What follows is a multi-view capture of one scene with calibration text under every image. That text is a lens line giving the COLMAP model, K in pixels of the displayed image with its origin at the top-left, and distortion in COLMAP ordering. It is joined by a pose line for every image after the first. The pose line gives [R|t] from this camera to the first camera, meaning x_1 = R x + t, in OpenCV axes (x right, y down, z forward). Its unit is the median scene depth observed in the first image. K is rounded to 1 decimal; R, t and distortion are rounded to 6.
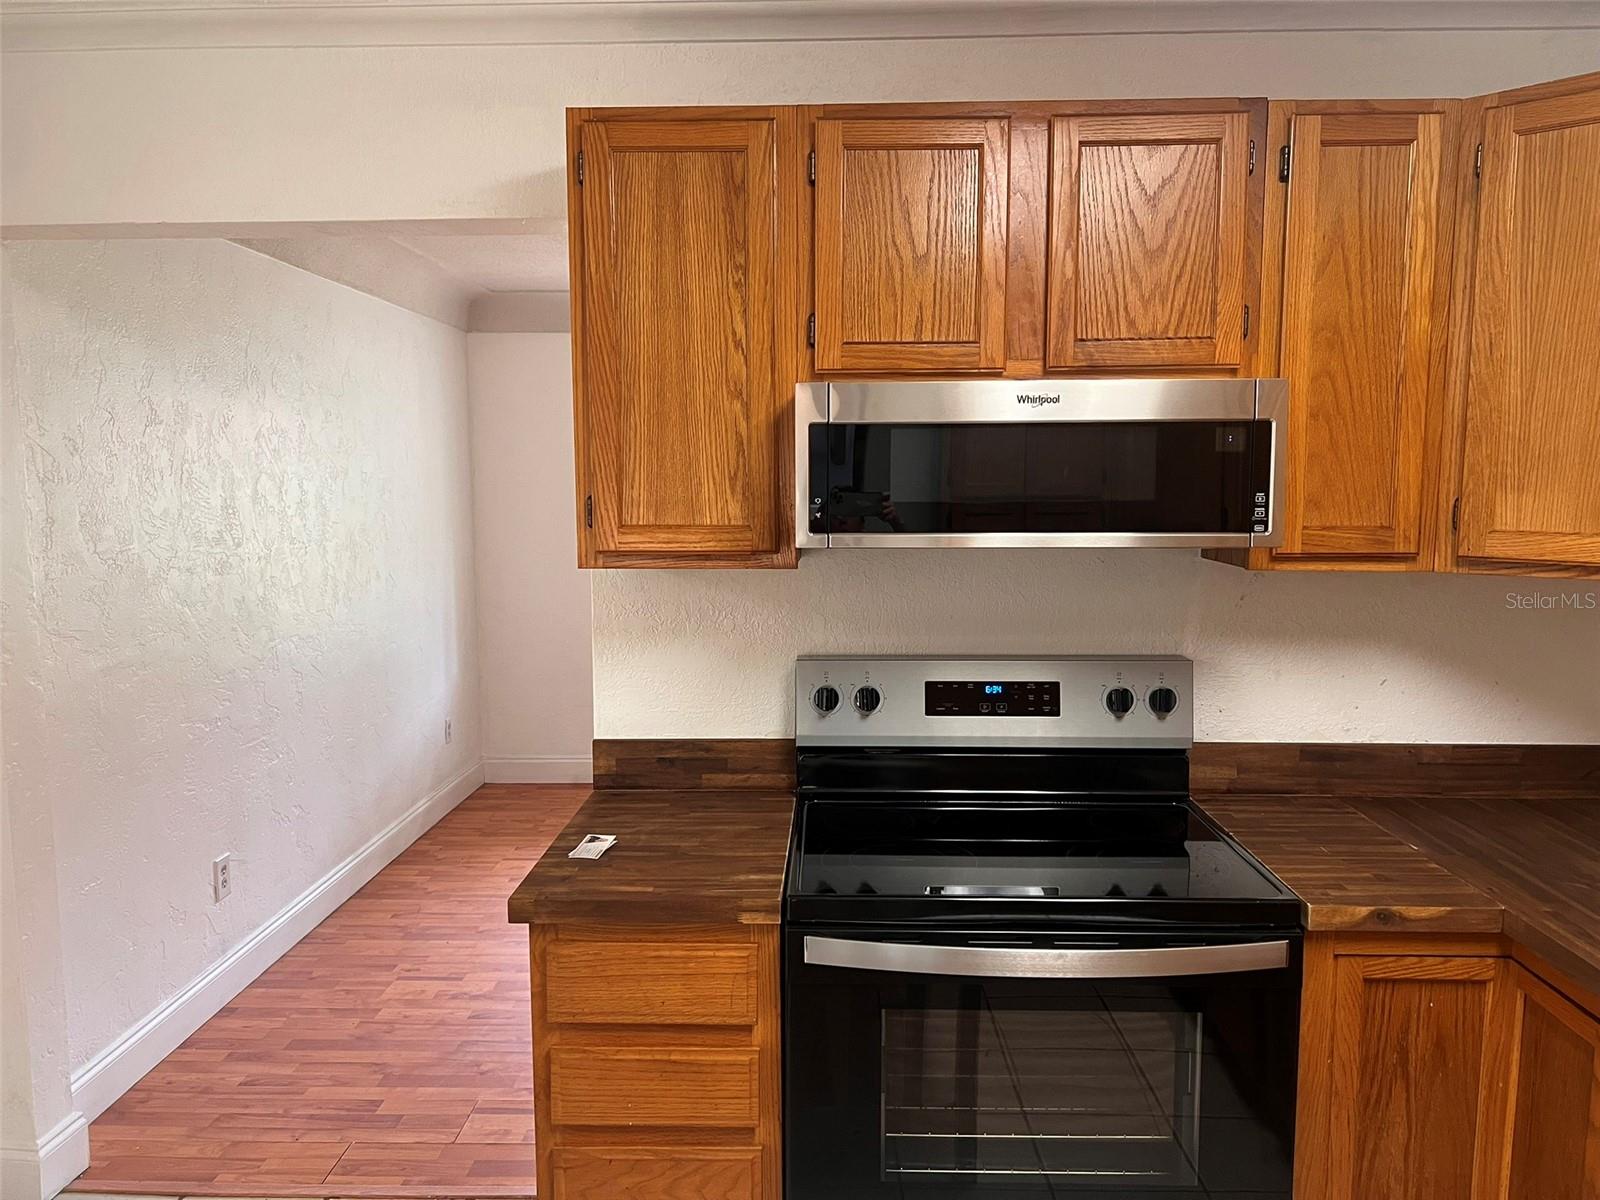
lens RADIAL K [[1207.5, 0, 794.9], [0, 1207.5, 605.5], [0, 0, 1]] dist [0.038086, -0.047816]
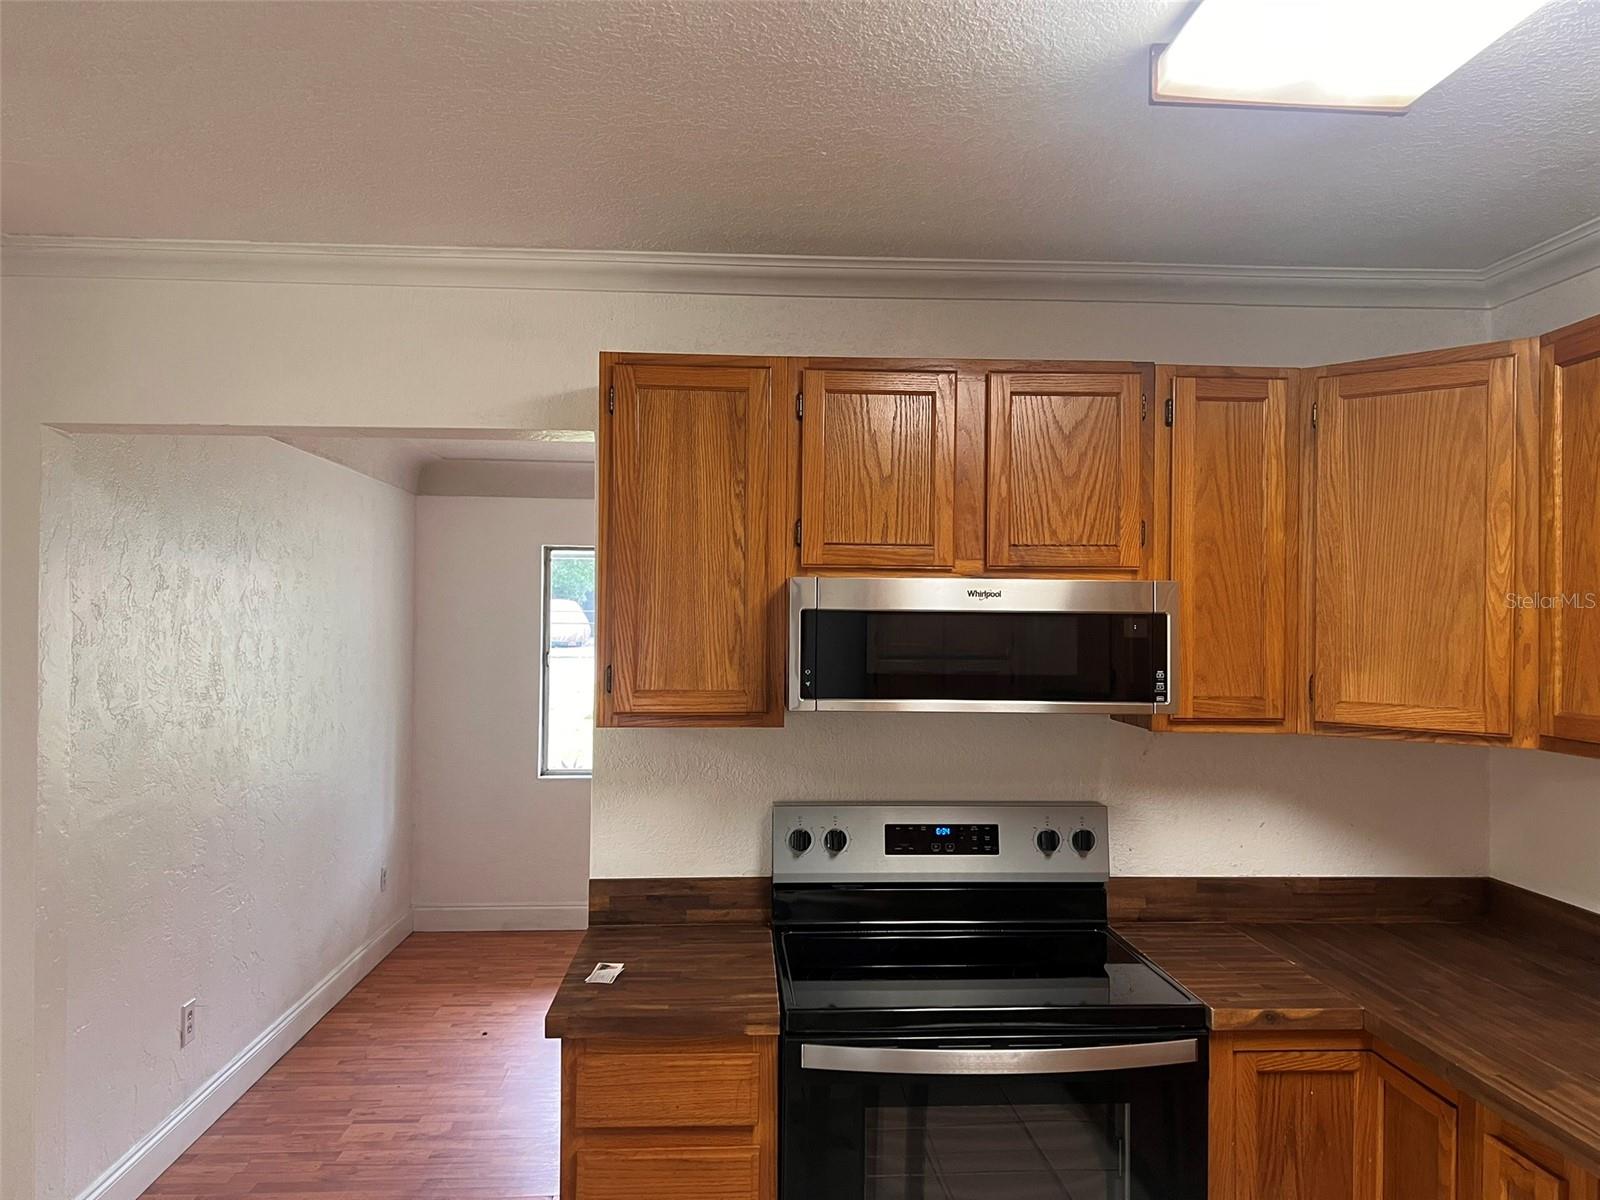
lens RADIAL K [[1207.5, 0, 795.7], [0, 1207.5, 607.0], [0, 0, 1]] dist [0.038086, -0.047816]
pose [[0.996068, 0.011542, 0.087836, -0.094525], [-0.001085, 0.992992, -0.118174, -0.009440], [-0.088584, 0.117614, 0.989100, -0.195951]]
